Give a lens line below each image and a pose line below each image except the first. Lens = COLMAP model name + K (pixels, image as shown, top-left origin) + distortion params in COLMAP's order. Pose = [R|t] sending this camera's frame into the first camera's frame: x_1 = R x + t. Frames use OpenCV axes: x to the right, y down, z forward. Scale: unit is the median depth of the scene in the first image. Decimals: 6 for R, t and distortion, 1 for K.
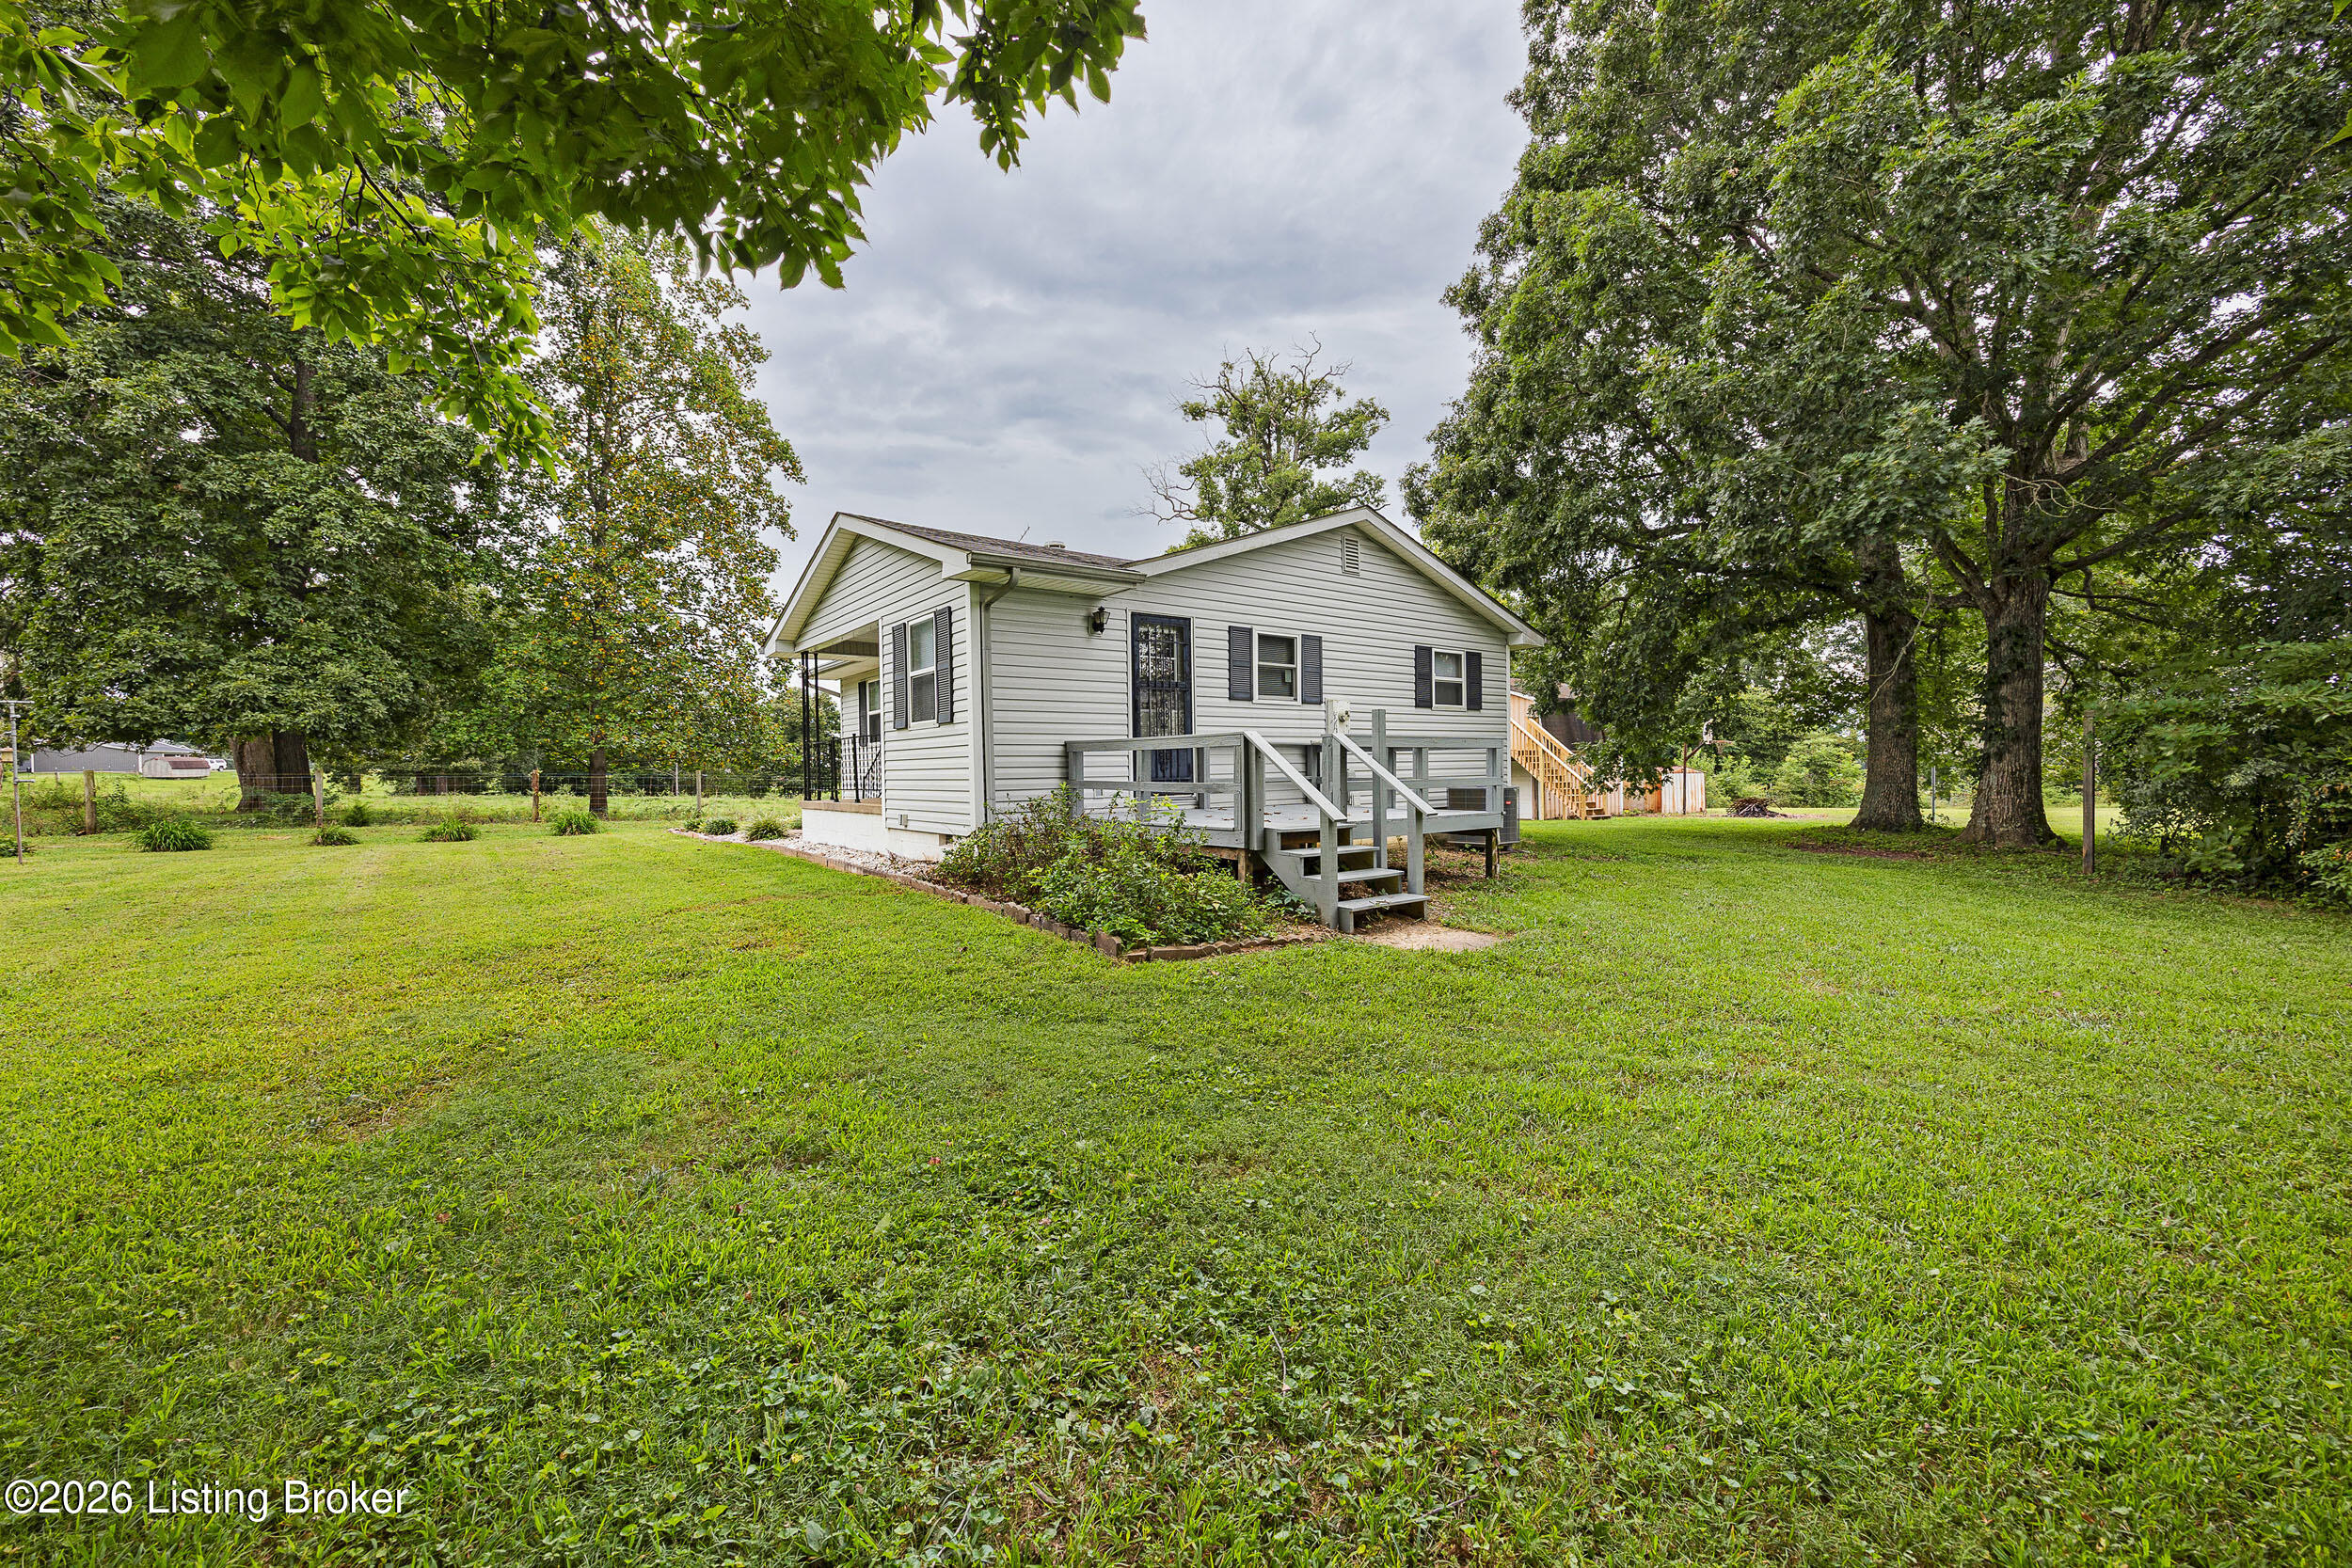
lens RADIAL K [[911.0, 0, 1179.5], [0, 911.0, 782.4], [0, 0, 1]] dist [-0.001508, -0.000575]
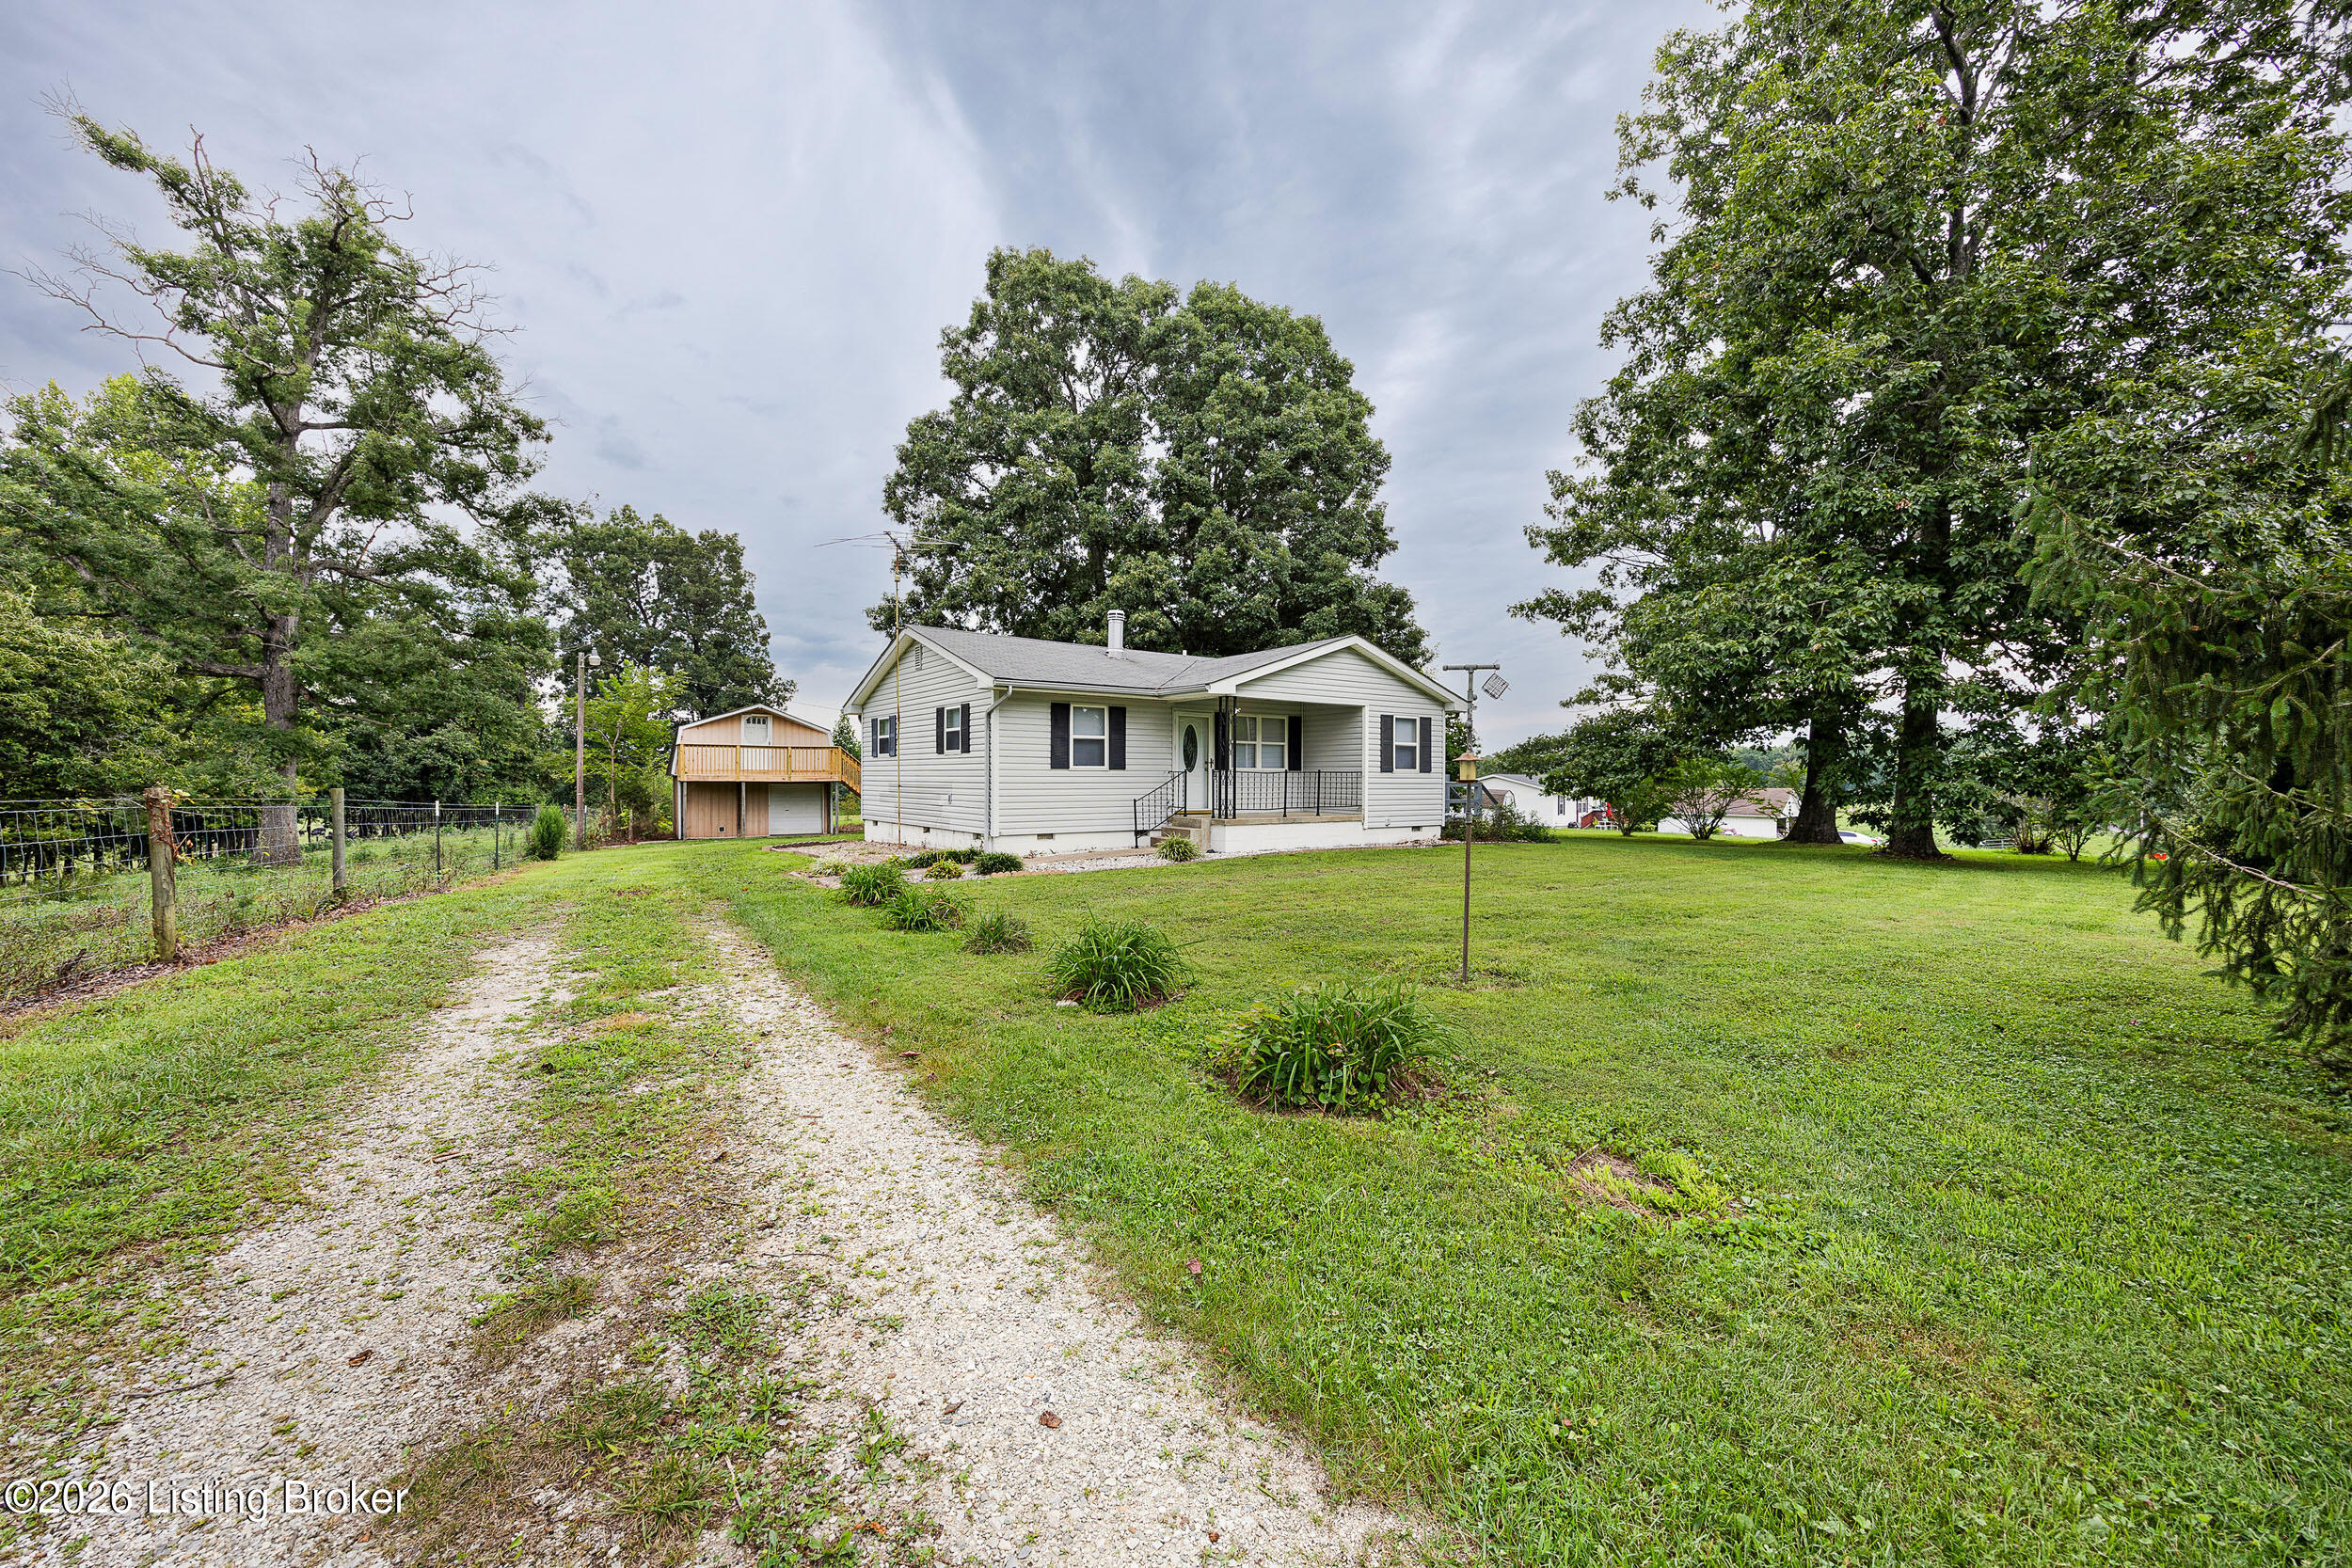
lens RADIAL K [[911.0, 0, 1196.8], [0, 911.0, 789.4], [0, 0, 1]] dist [-0.001508, -0.000575]
pose [[0.013400, 0.010705, 0.999853, -1.580199], [0.009022, 0.999901, -0.010826, -0.006029], [-0.999870, 0.009166, 0.013302, 1.000869]]
